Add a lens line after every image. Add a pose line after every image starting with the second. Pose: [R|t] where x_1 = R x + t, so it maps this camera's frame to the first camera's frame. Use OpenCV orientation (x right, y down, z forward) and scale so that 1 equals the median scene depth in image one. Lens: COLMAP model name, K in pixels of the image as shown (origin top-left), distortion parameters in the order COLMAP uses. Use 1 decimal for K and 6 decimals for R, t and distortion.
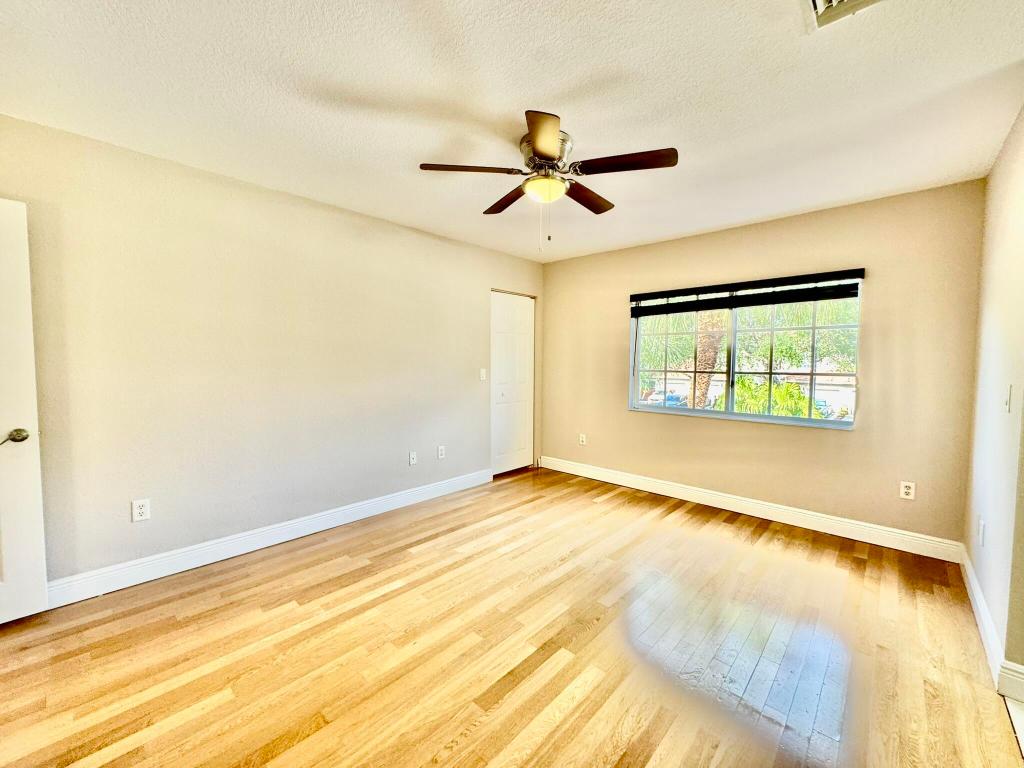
lens RADIAL K [[408.8, 0, 511.3], [0, 408.8, 382.4], [0, 0, 1]] dist [-0.002665, 0.000202]
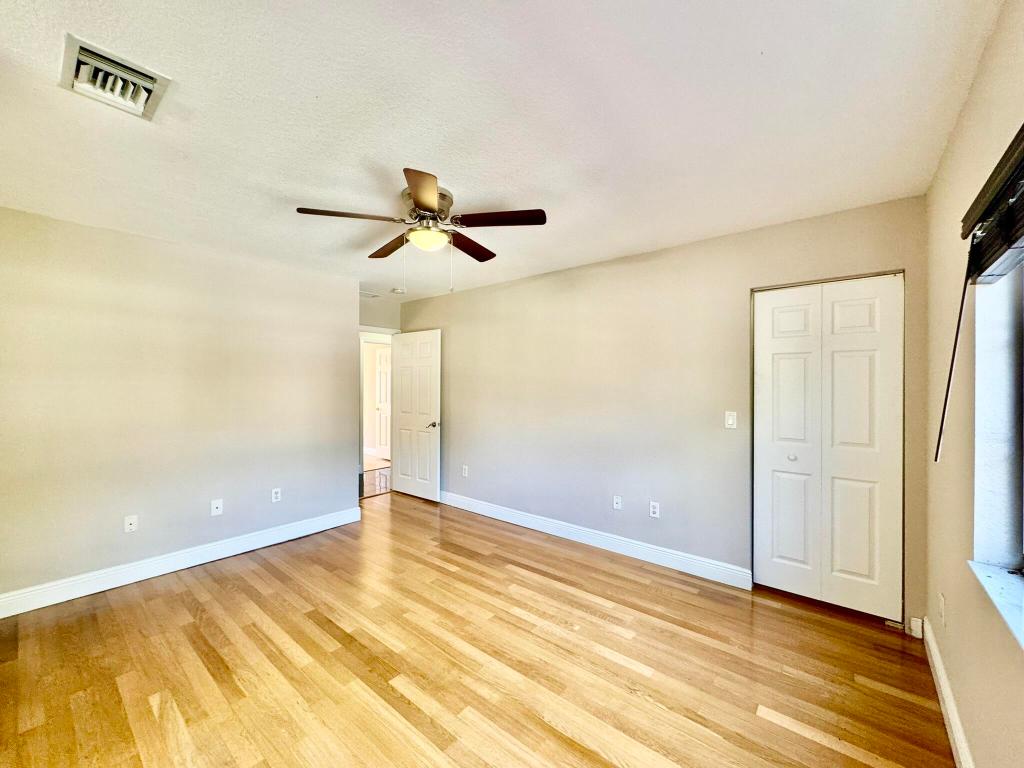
lens RADIAL K [[408.8, 0, 511.3], [0, 408.8, 382.4], [0, 0, 1]] dist [-0.002665, 0.000202]
pose [[0.061756, -0.011167, -0.998029, 0.858632], [-0.055465, 0.998354, -0.014603, -0.076170], [0.996549, 0.056258, 0.061035, 0.879785]]
